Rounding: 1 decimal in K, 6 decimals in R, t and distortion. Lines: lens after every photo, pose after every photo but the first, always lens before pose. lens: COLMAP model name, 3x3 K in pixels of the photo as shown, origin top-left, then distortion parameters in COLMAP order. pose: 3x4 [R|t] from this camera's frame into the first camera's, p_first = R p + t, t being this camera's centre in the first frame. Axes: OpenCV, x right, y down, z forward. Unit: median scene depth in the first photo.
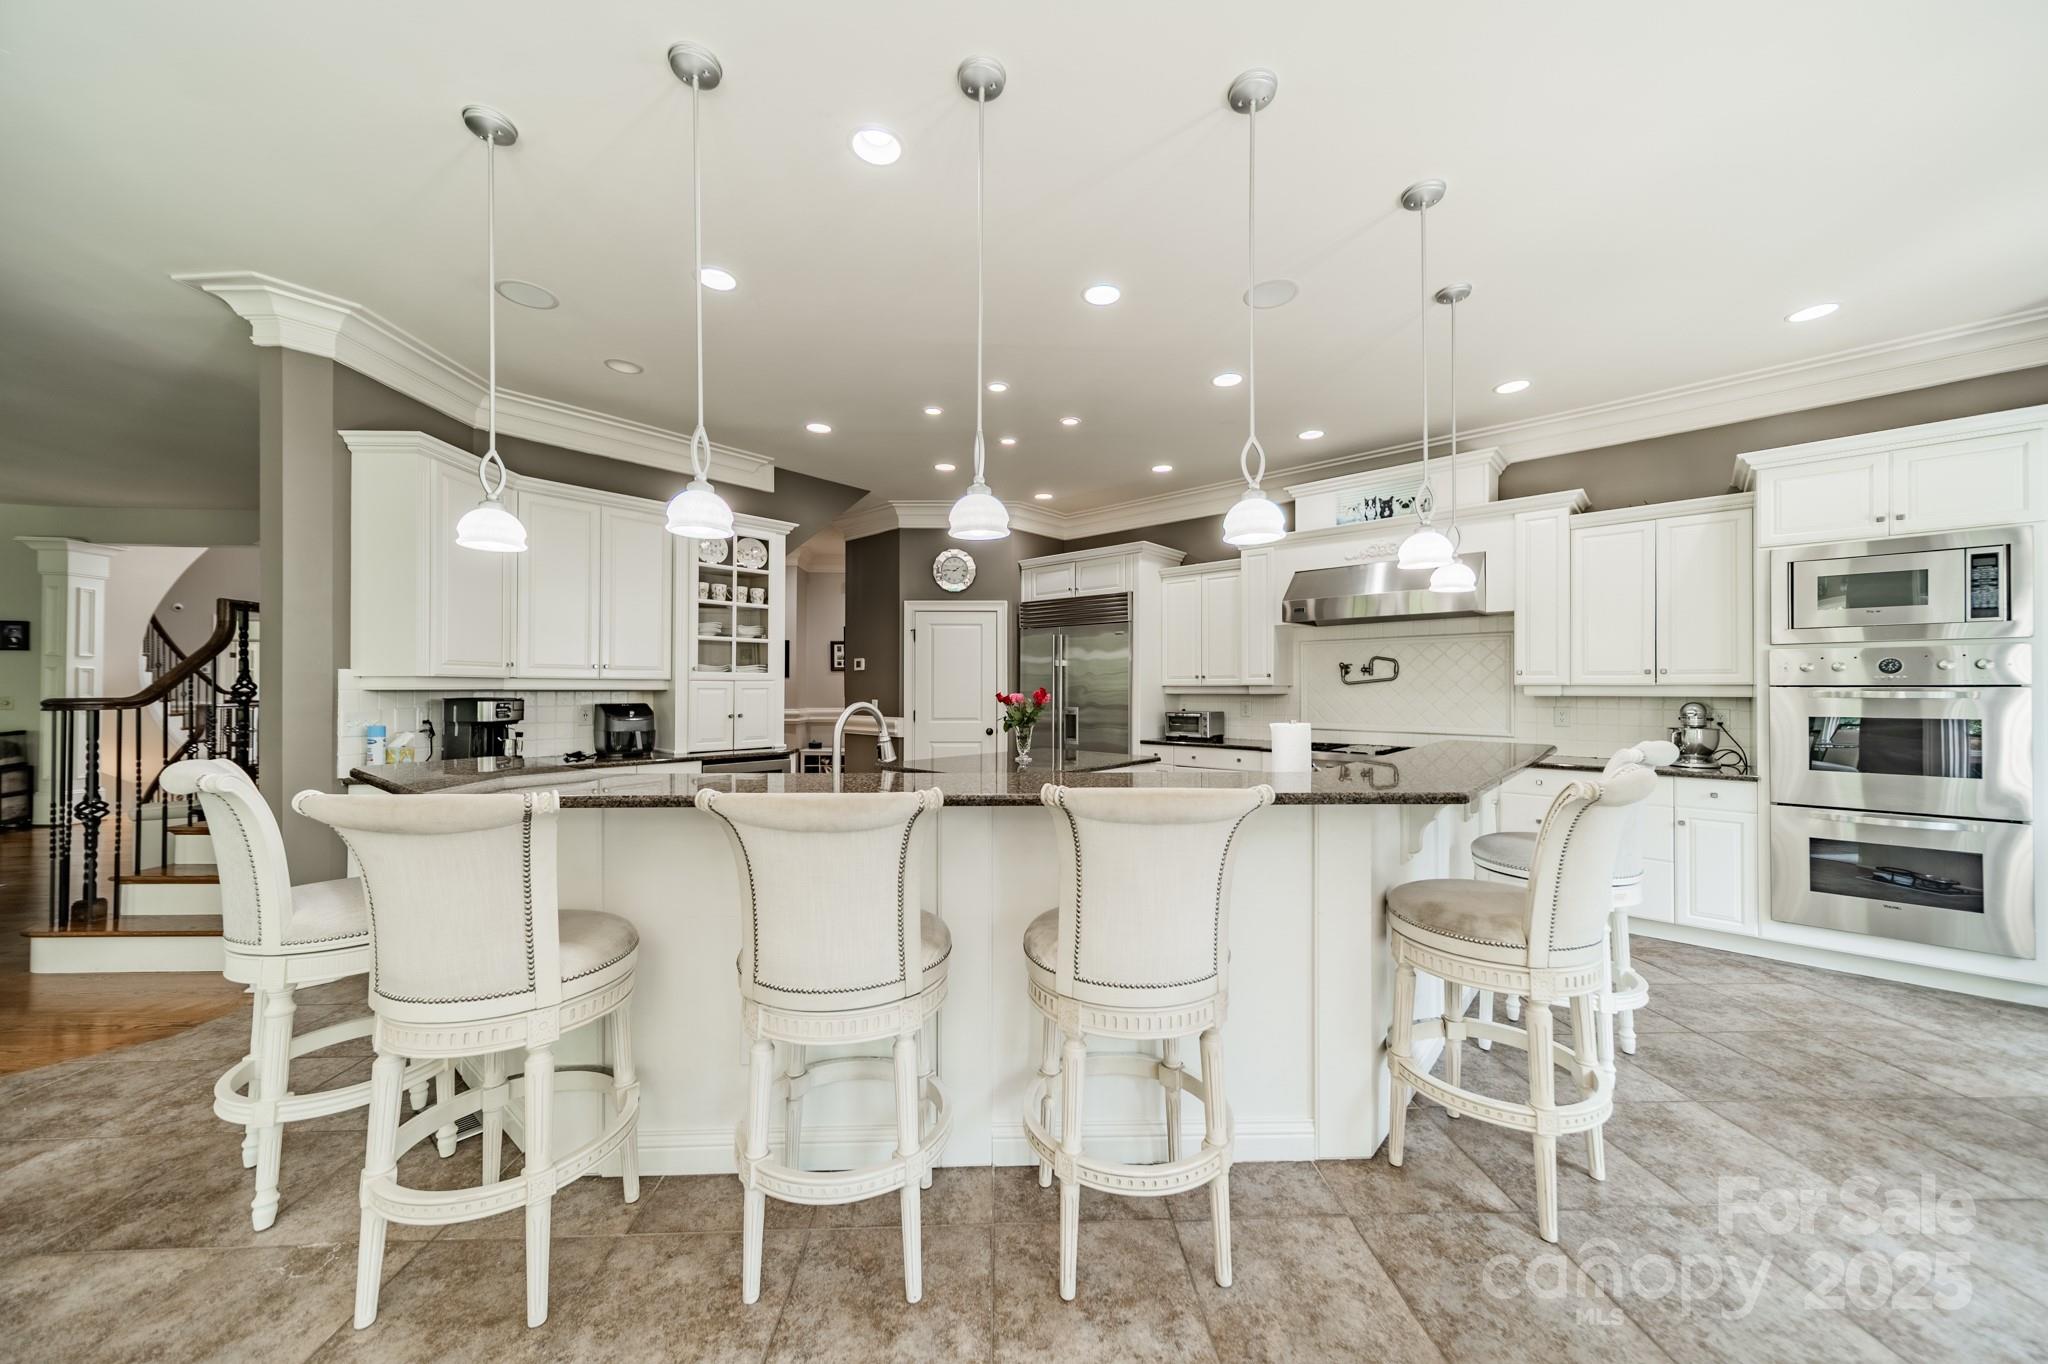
lens RADIAL K [[721.5, 0, 1028.2], [0, 721.5, 685.1], [0, 0, 1]] dist [0.006395, 0.000161]
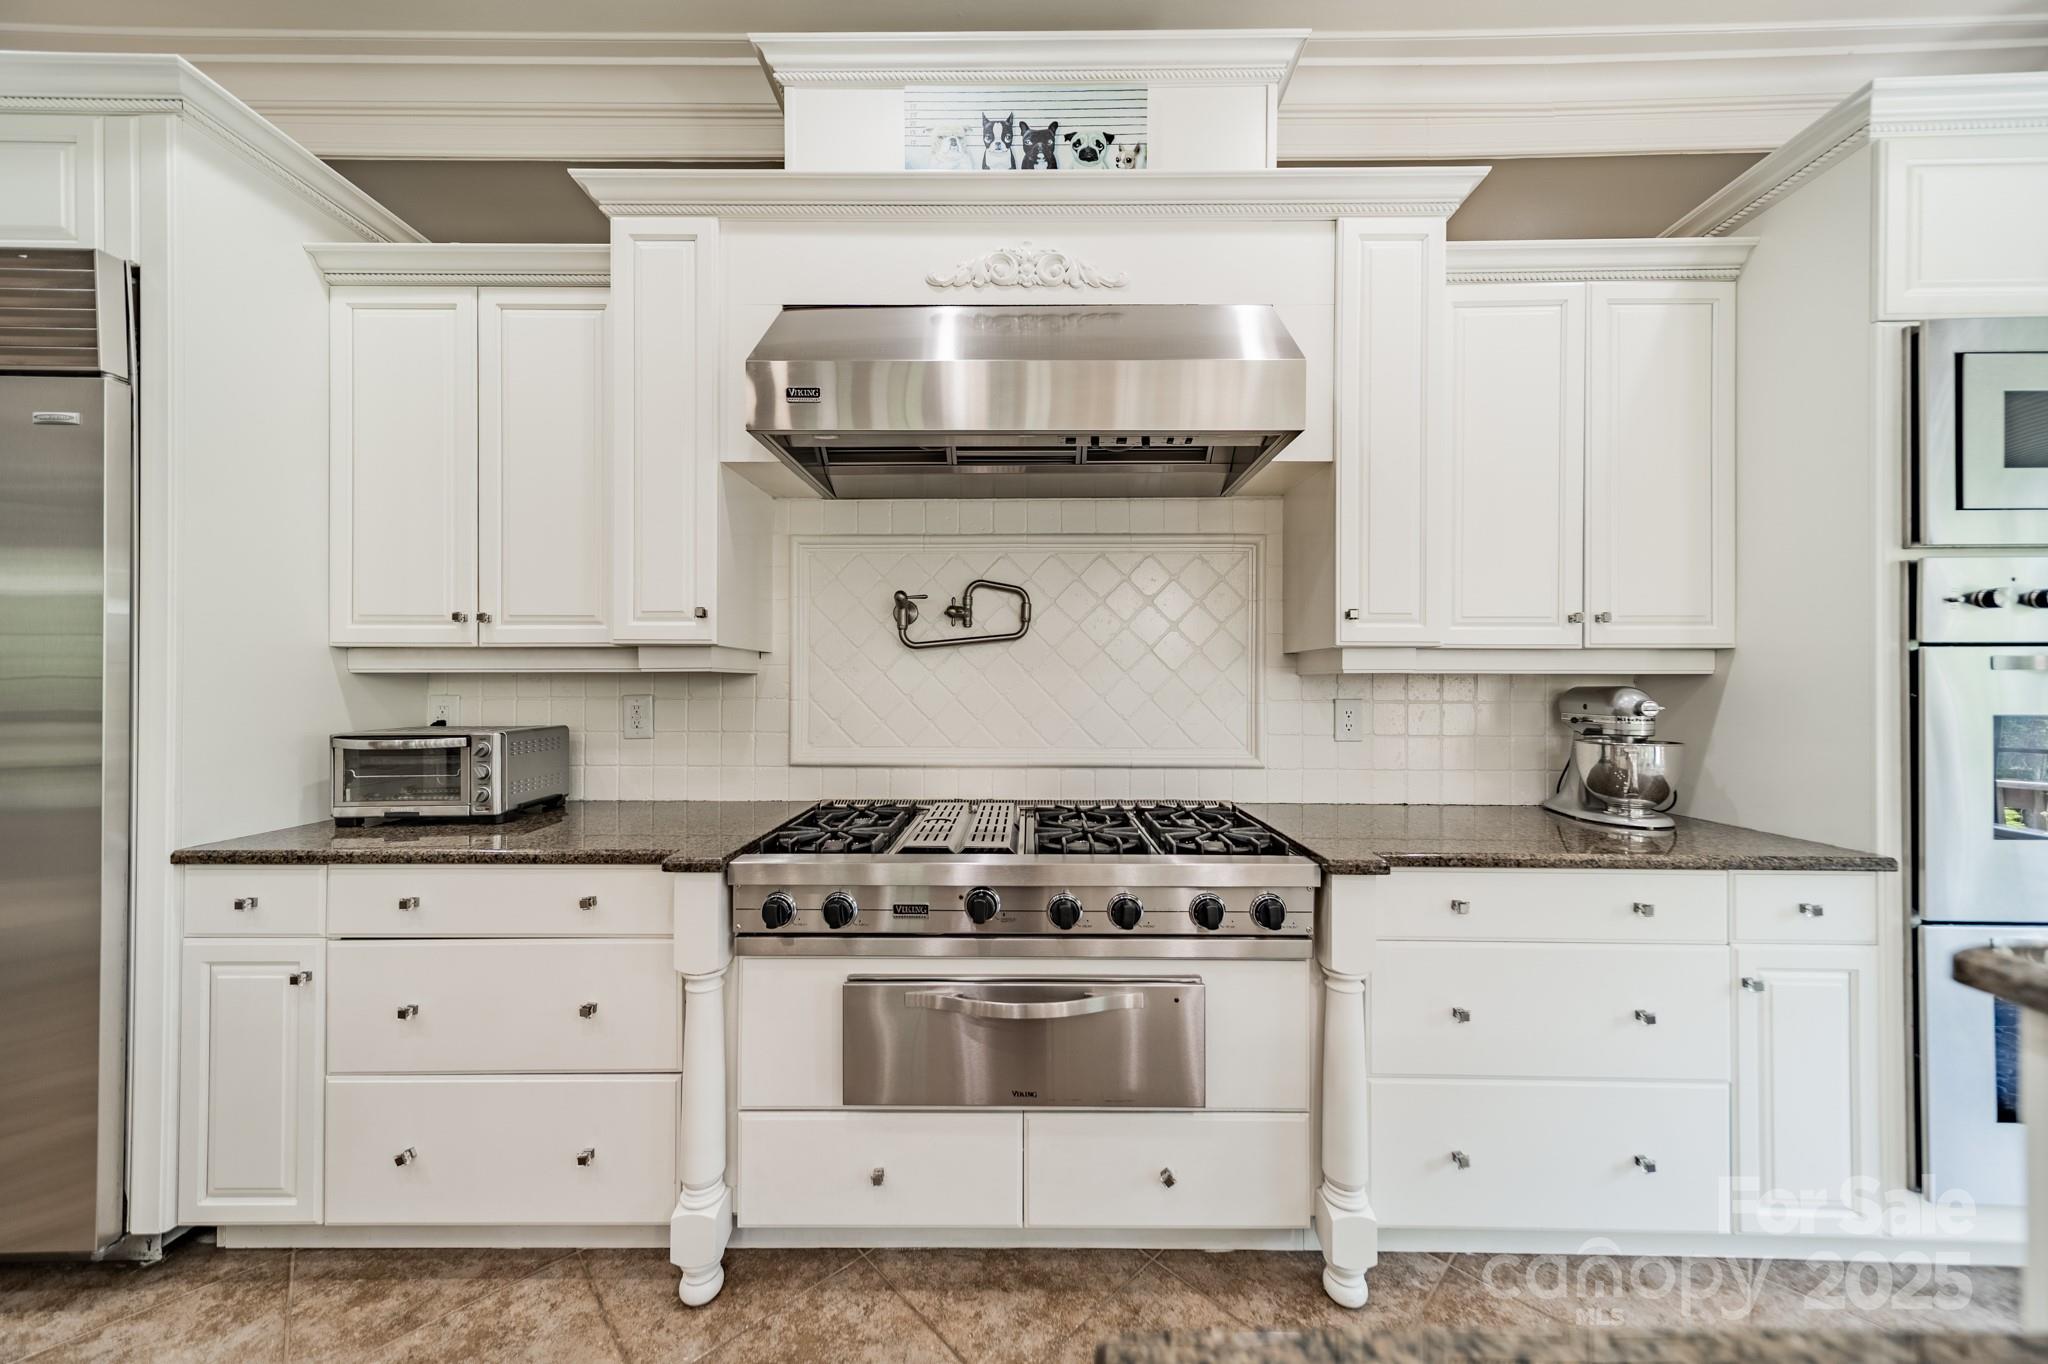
lens RADIAL K [[721.5, 0, 1028.2], [0, 721.5, 685.1], [0, 0, 1]] dist [0.006395, 0.000161]
pose [[0.745060, 0.000994, 0.666997, 0.250482], [-0.004435, 0.999984, 0.003464, 0.018633], [-0.666983, -0.005539, 0.745052, 0.730680]]
